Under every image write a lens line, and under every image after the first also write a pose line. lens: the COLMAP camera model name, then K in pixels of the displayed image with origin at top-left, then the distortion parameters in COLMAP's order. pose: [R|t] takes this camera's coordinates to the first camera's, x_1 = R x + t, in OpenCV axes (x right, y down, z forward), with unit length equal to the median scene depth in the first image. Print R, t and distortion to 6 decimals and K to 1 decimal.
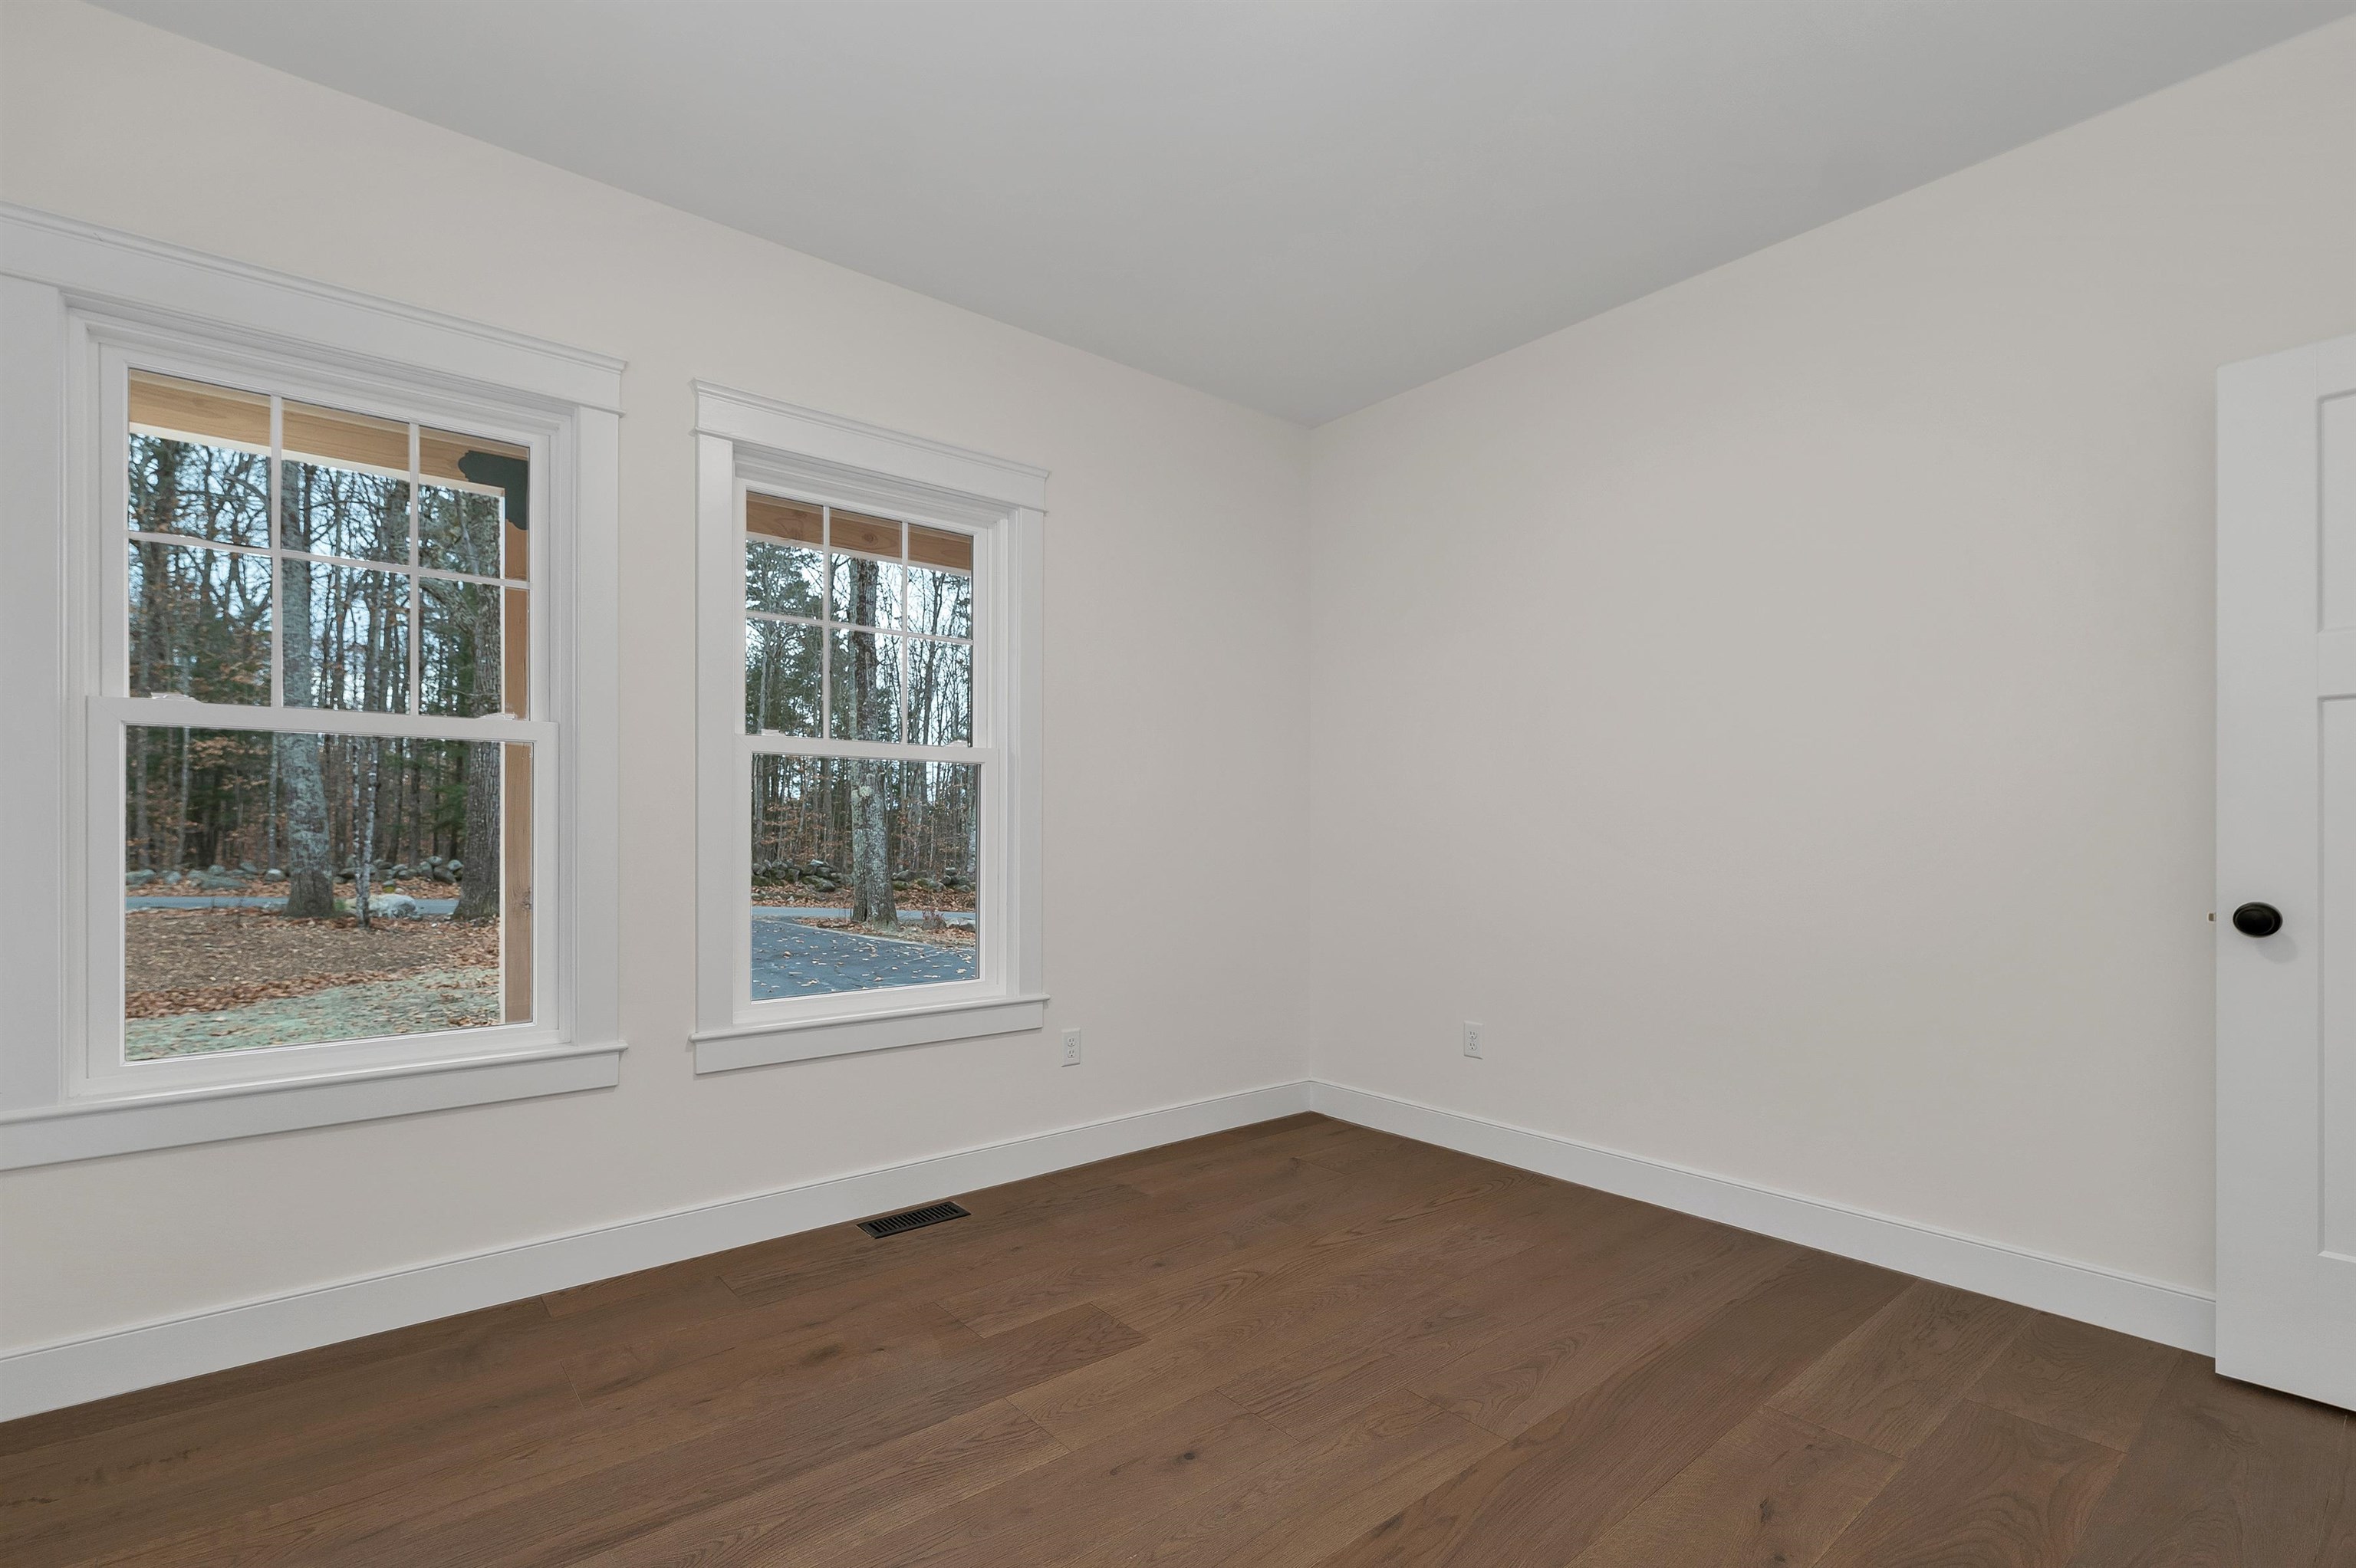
lens RADIAL K [[1074.9, 0, 1174.8], [0, 1074.9, 832.3], [0, 0, 1]] dist [0.000986, 0.000300]
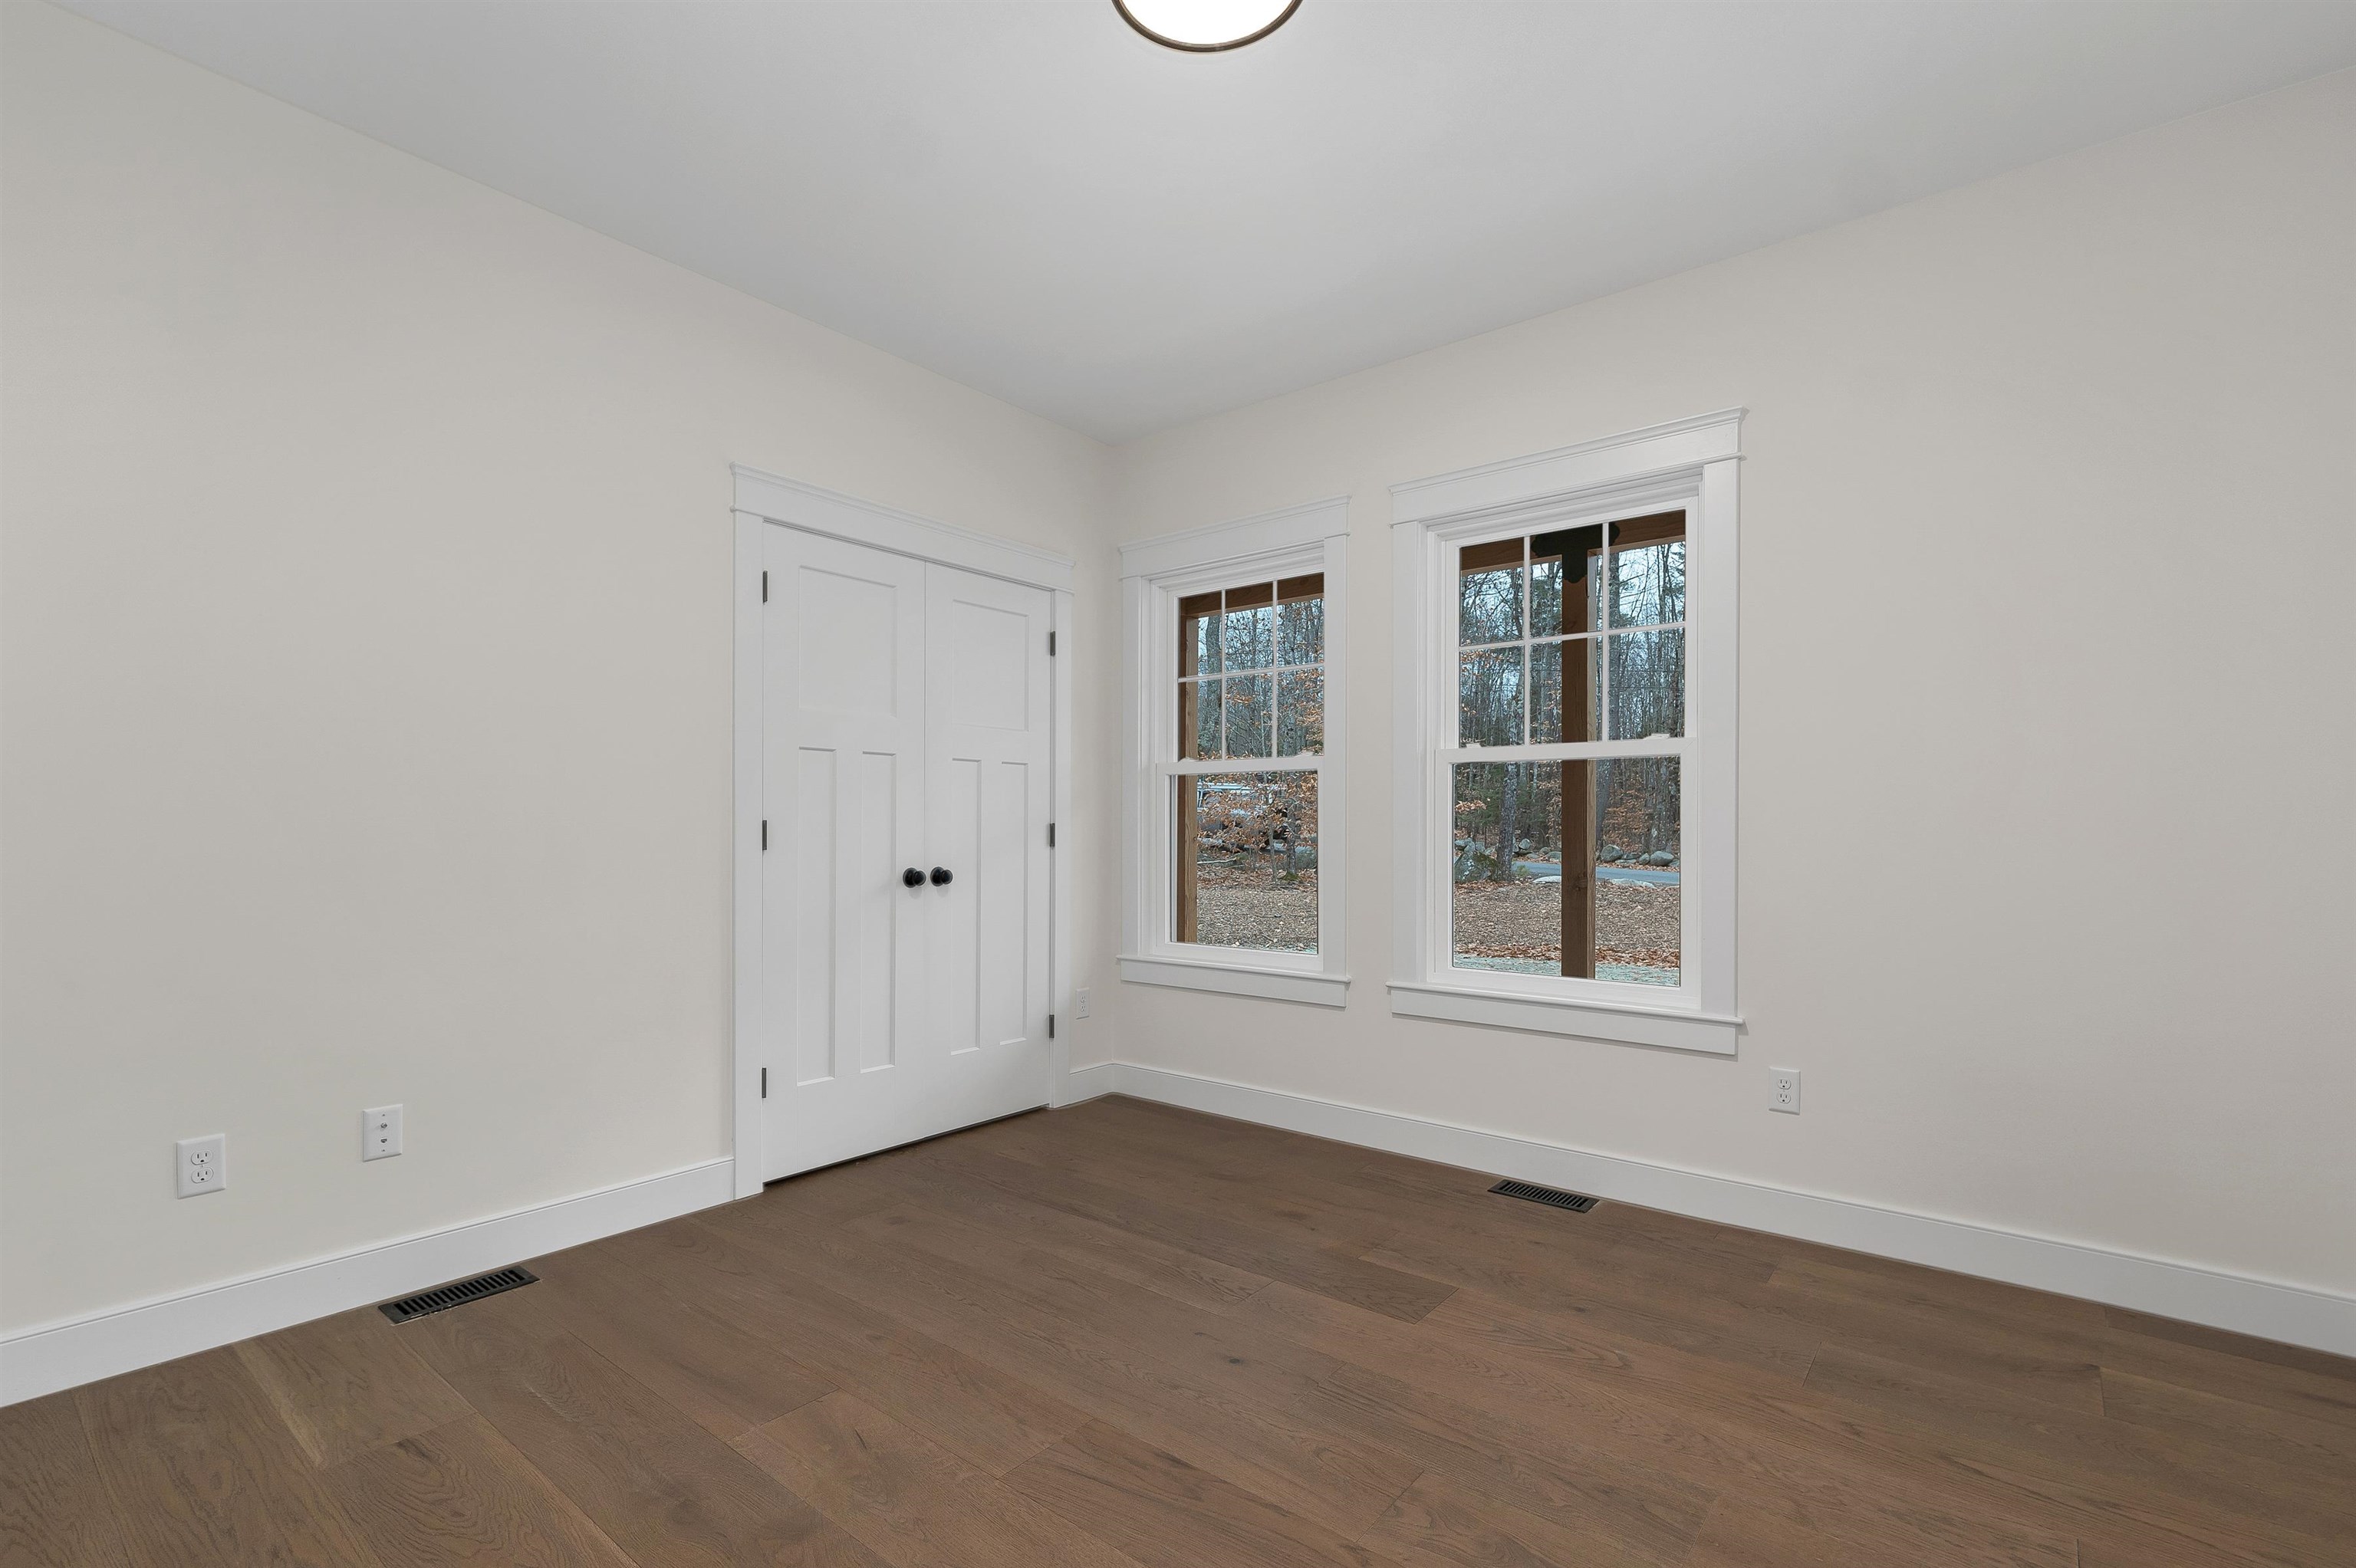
lens RADIAL K [[1048.0, 0, 1174.5], [0, 1048.0, 841.9], [0, 0, 1]] dist [0.000038, 0.000003]
pose [[0.197327, 0.012530, -0.980258, 0.868211], [-0.000960, 0.999920, 0.012588, -0.000943], [0.980337, -0.001543, 0.197323, 0.552650]]
